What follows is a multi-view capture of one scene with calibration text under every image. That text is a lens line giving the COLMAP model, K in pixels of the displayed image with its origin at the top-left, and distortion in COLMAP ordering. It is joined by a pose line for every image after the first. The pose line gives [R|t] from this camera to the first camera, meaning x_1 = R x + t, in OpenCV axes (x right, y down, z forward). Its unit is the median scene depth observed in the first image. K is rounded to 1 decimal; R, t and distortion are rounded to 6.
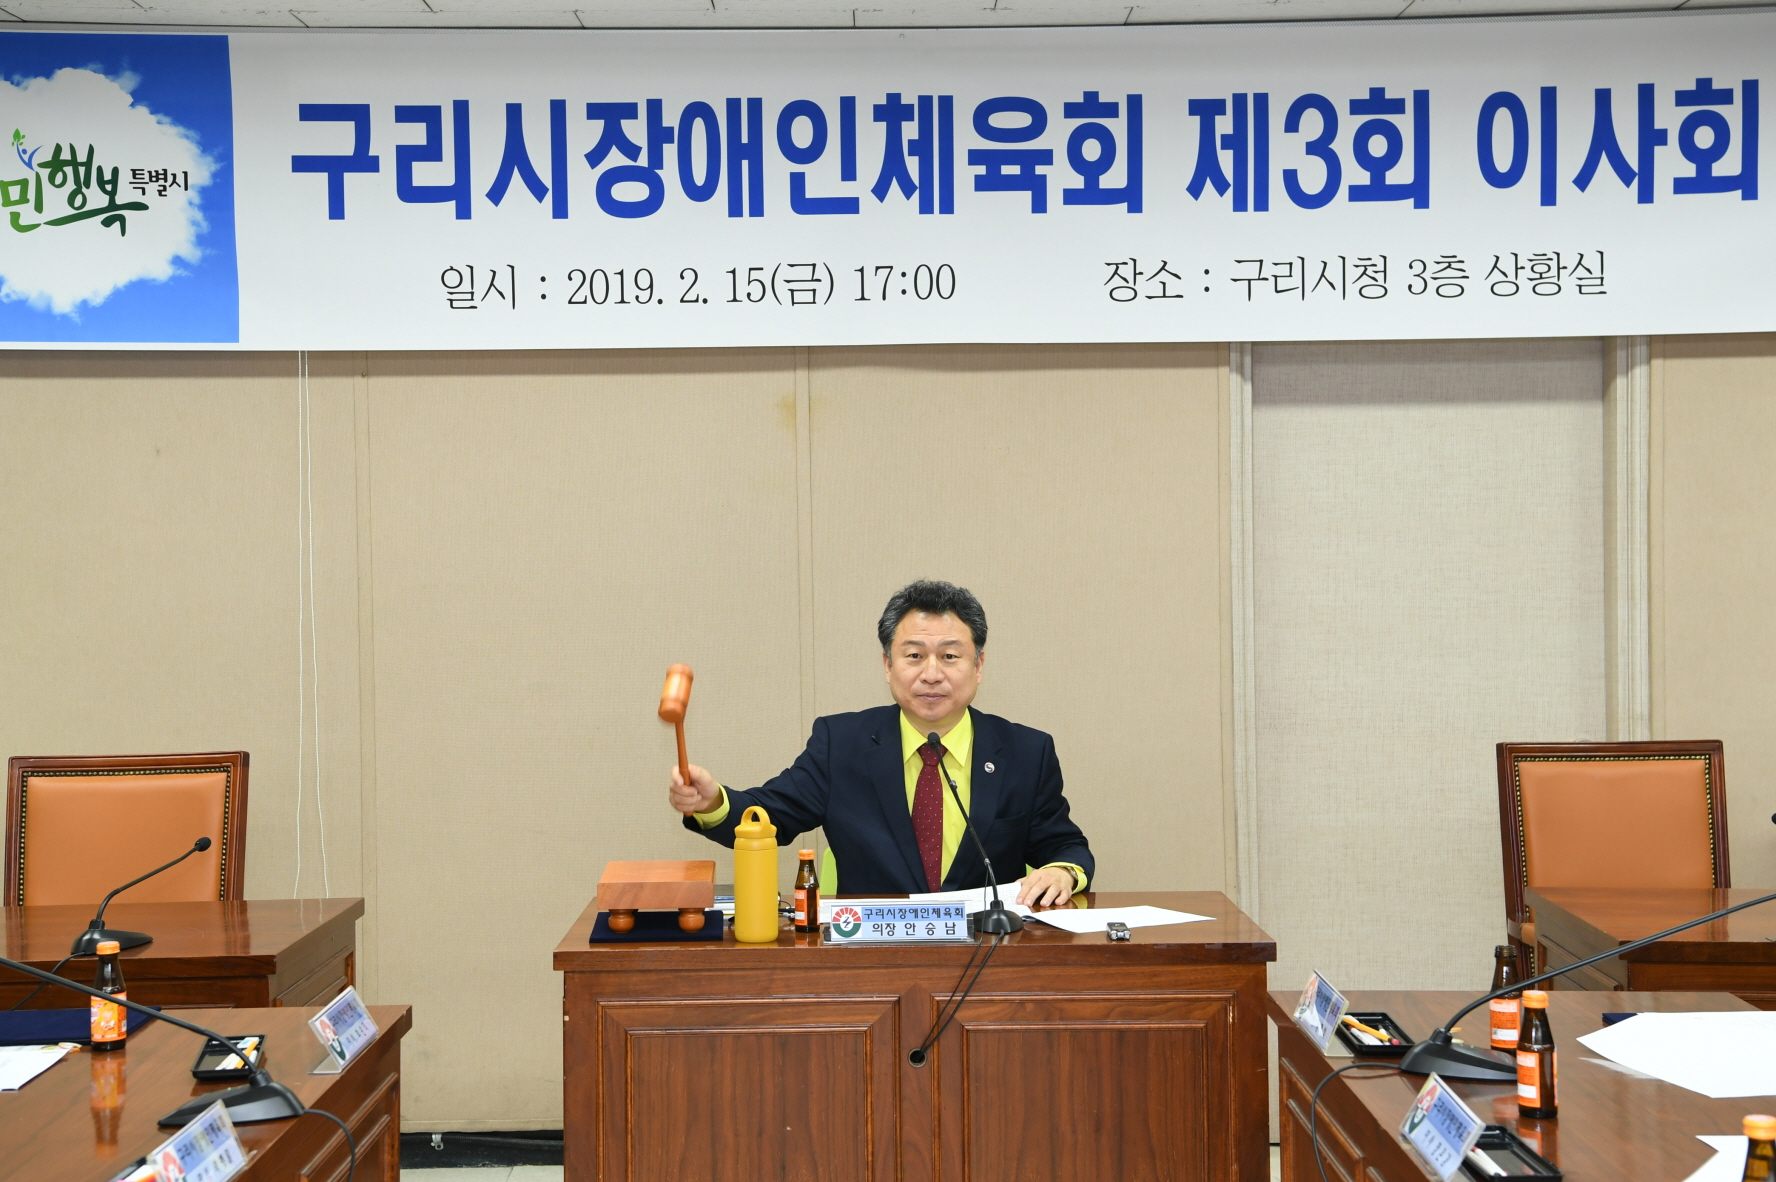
lens RADIAL K [[2586.8, 0, 895.4], [0, 2586.8, 587.0], [0, 0, 1]] dist [0.174044, 0.133989]
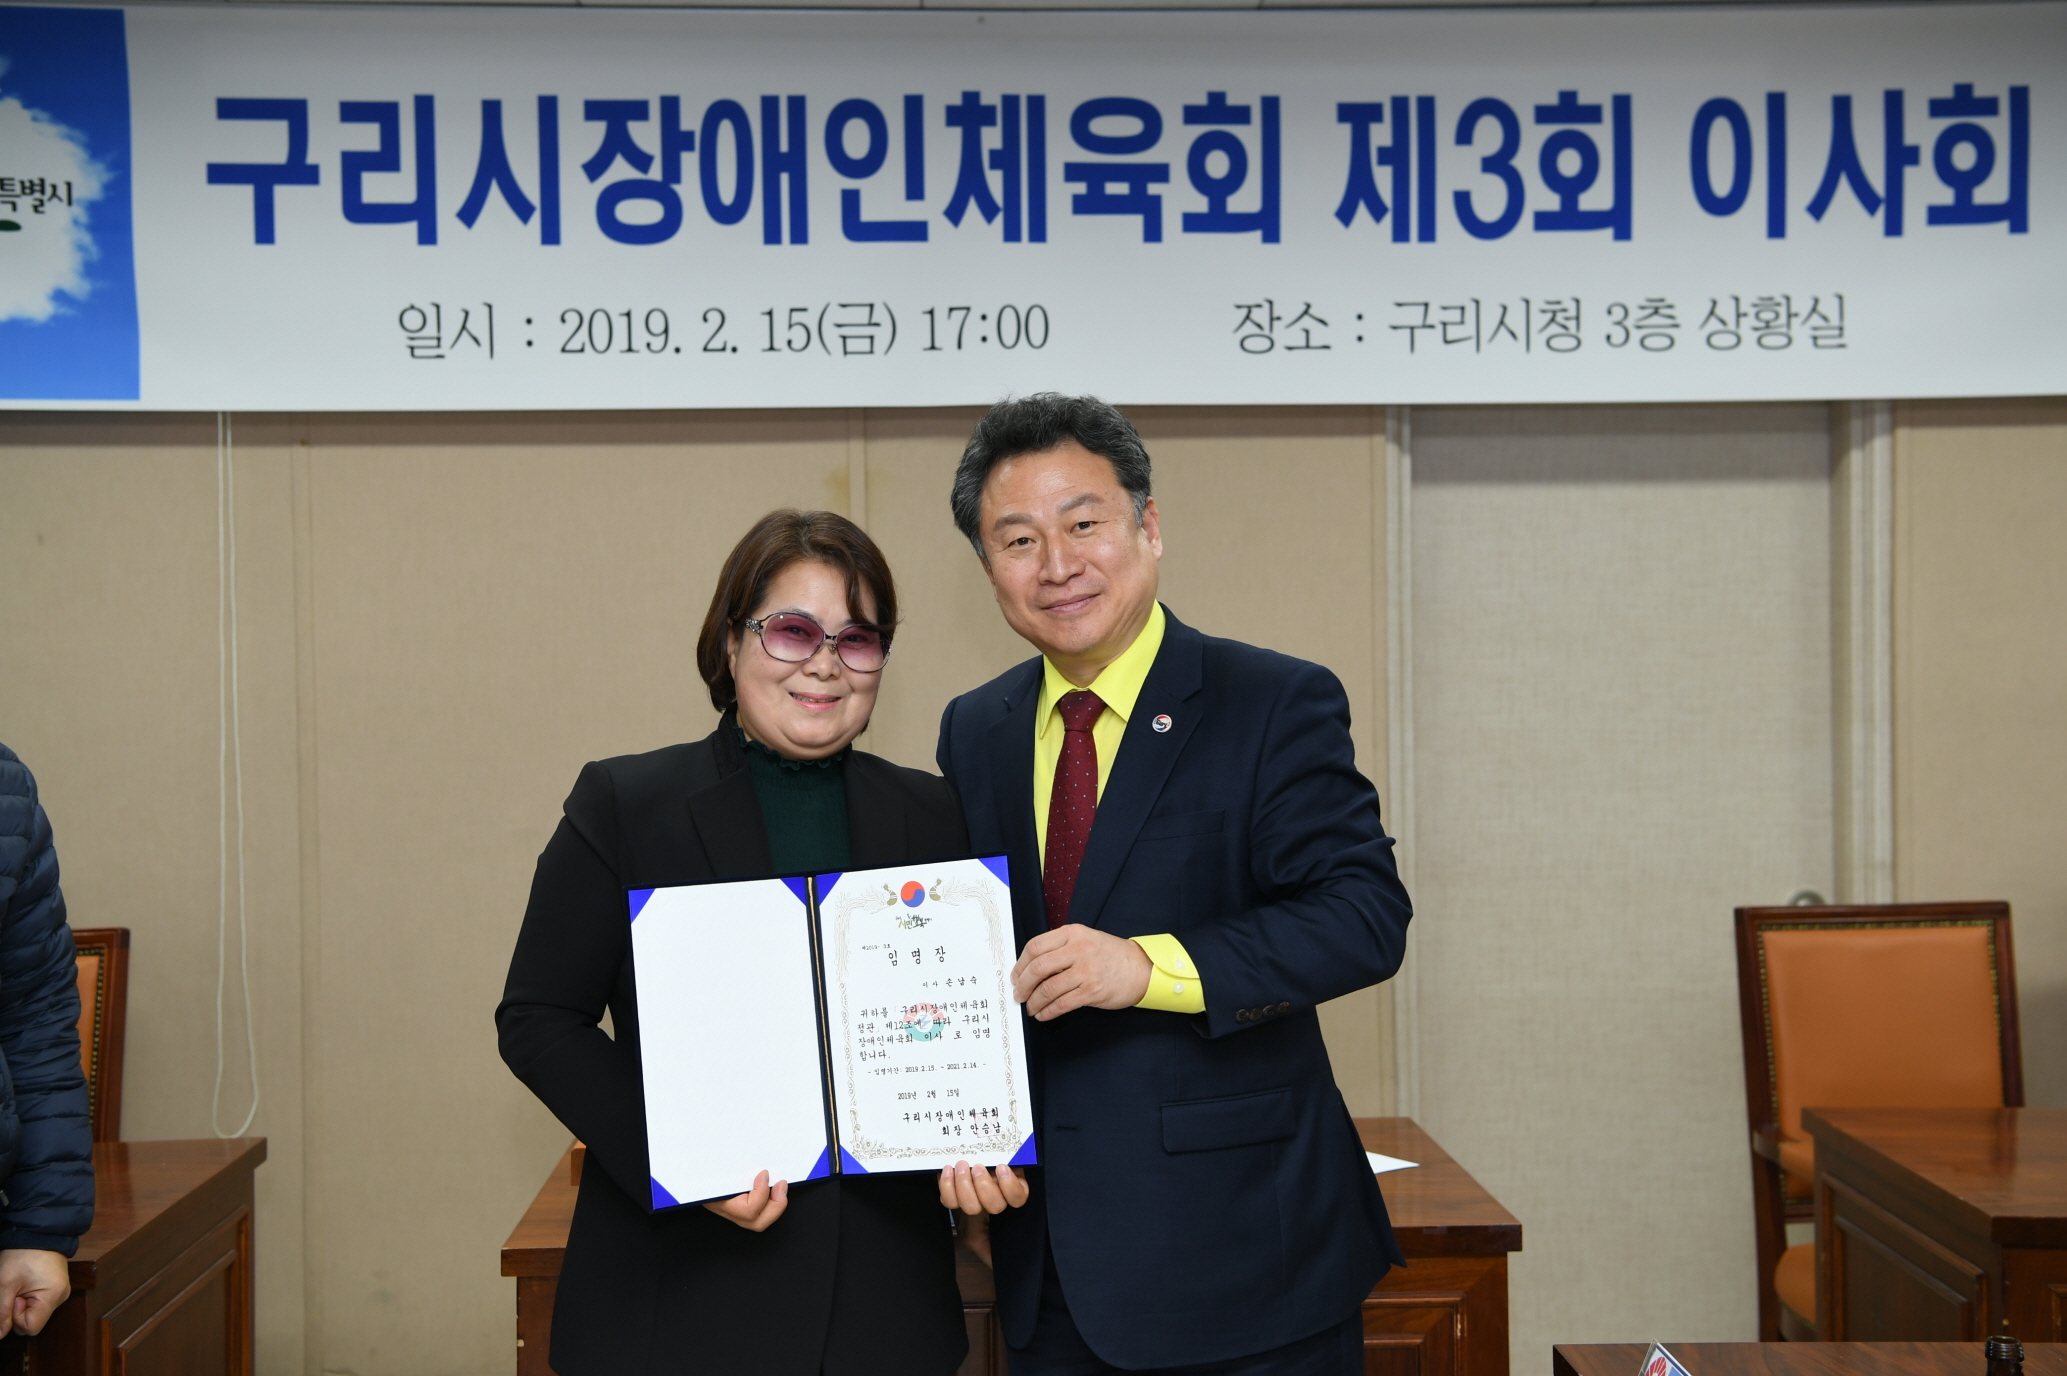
lens RADIAL K [[2454.7, 0, 1039.2], [0, 2454.7, 683.5], [0, 0, 1]] dist [0.081144, 0.117980]
pose [[0.999278, -0.000999, 0.037972, -0.008666], [0.000820, 0.999988, 0.004726, -0.011282], [-0.037976, -0.004691, 0.999268, 0.241015]]
